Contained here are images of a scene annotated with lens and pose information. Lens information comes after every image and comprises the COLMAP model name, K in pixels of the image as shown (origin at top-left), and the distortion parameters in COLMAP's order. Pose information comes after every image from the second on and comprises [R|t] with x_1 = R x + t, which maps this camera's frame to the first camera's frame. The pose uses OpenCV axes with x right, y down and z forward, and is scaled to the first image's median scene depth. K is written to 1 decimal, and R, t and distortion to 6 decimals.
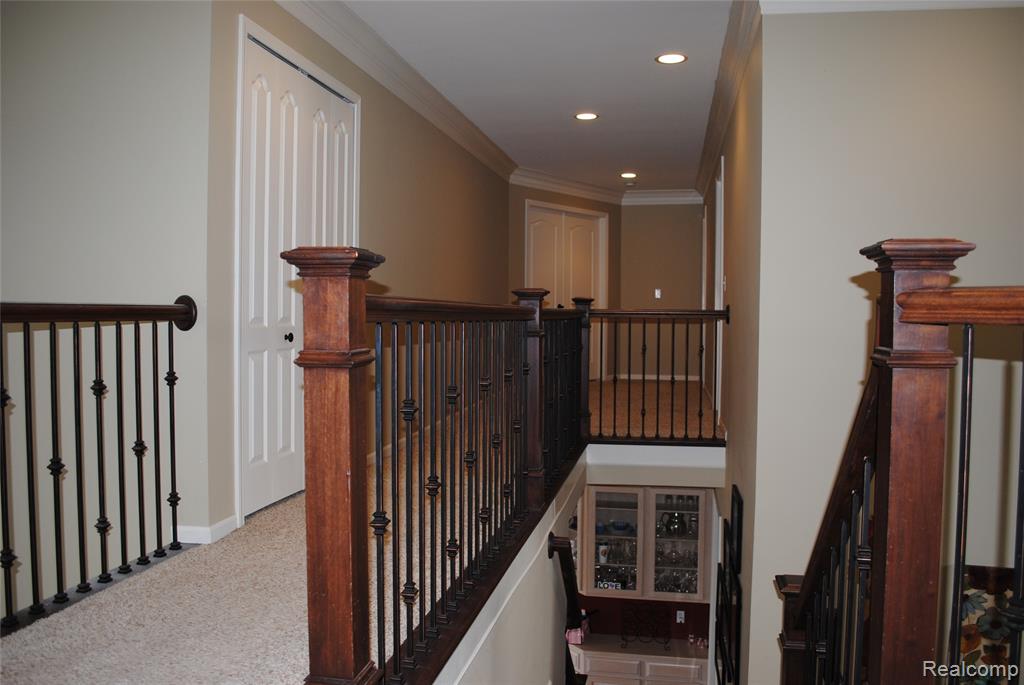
lens RADIAL K [[809.1, 0, 526.7], [0, 809.1, 347.8], [0, 0, 1]] dist [-0.087553, 0.017920]
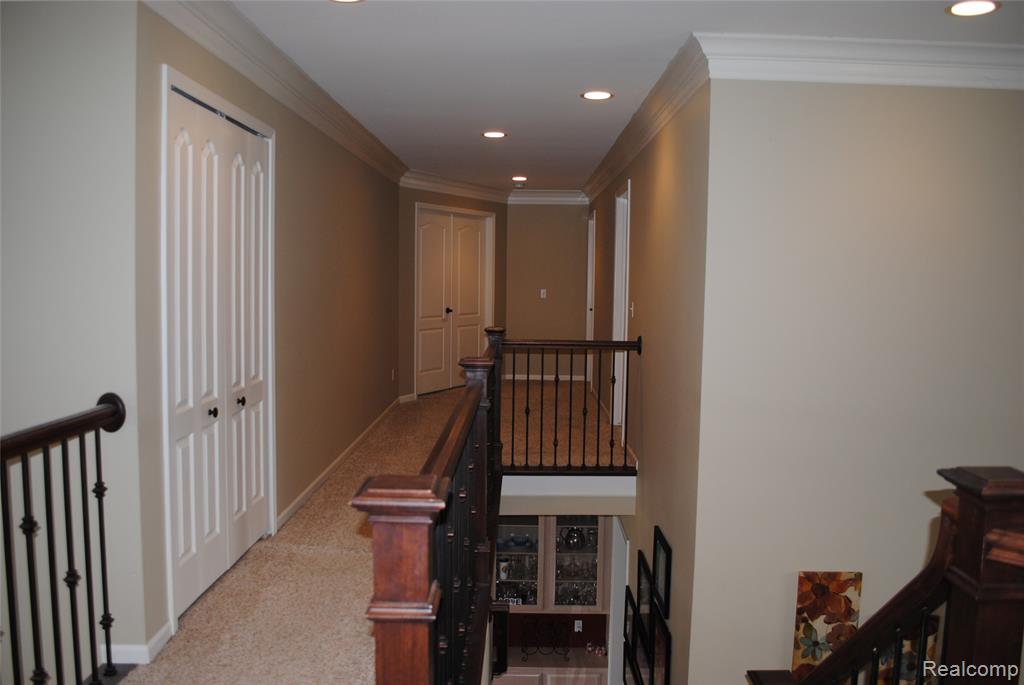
lens RADIAL K [[809.1, 0, 515.5], [0, 809.1, 338.9], [0, 0, 1]] dist [-0.087553, 0.017920]
pose [[0.984771, -0.006692, 0.173727, -0.076275], [-0.000613, 0.999119, 0.041962, -0.089672], [-0.173855, -0.041429, 0.983899, 0.032717]]
